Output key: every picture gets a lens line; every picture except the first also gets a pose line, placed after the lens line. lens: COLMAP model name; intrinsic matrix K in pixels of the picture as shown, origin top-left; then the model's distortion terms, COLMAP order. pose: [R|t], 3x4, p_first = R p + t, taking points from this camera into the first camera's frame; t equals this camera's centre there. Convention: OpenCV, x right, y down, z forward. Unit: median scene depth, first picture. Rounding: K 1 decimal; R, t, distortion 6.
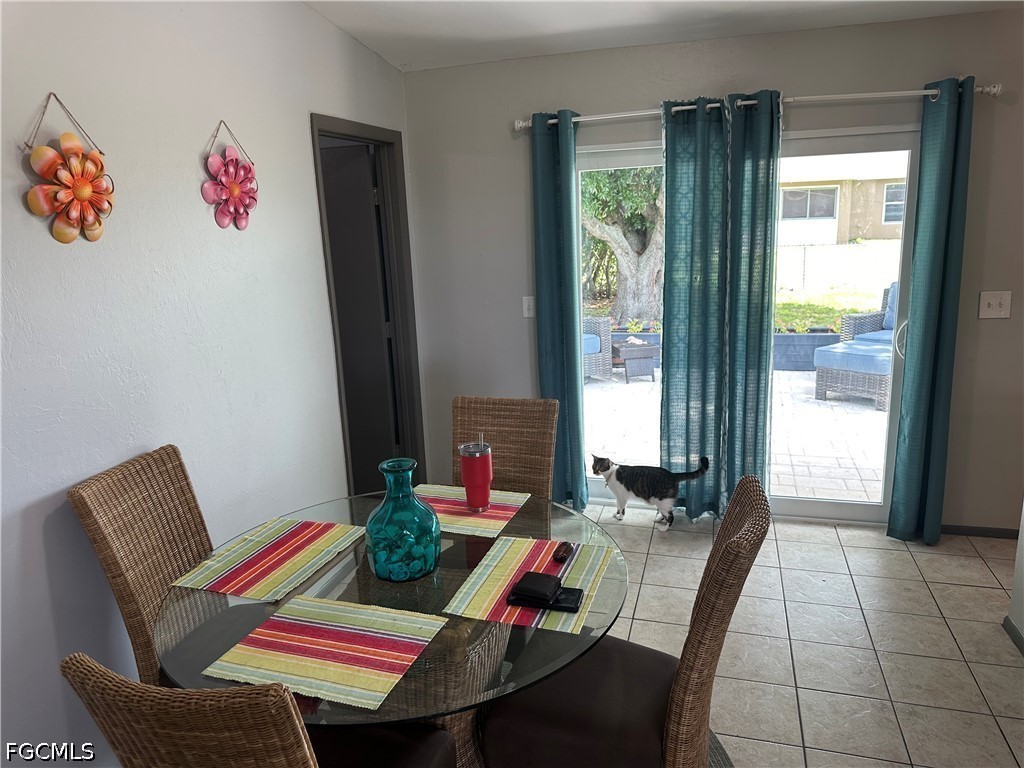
lens RADIAL K [[724.6, 0, 514.6], [0, 724.6, 378.2], [0, 0, 1]] dist [0.047518, -0.050416]
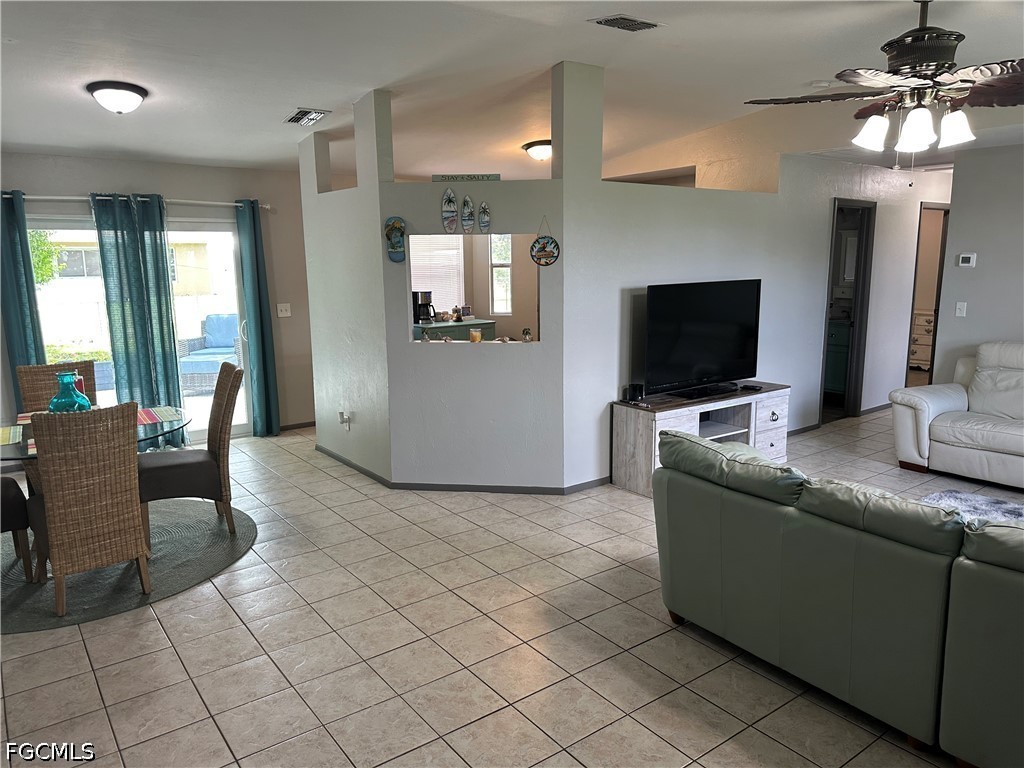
lens RADIAL K [[724.6, 0, 514.6], [0, 724.6, 378.2], [0, 0, 1]] dist [0.047518, -0.050416]
pose [[0.593181, -0.100361, 0.798789, -0.589054], [0.167529, 0.985867, -0.000541, 0.191562], [-0.787446, 0.134141, 0.601611, -0.685167]]
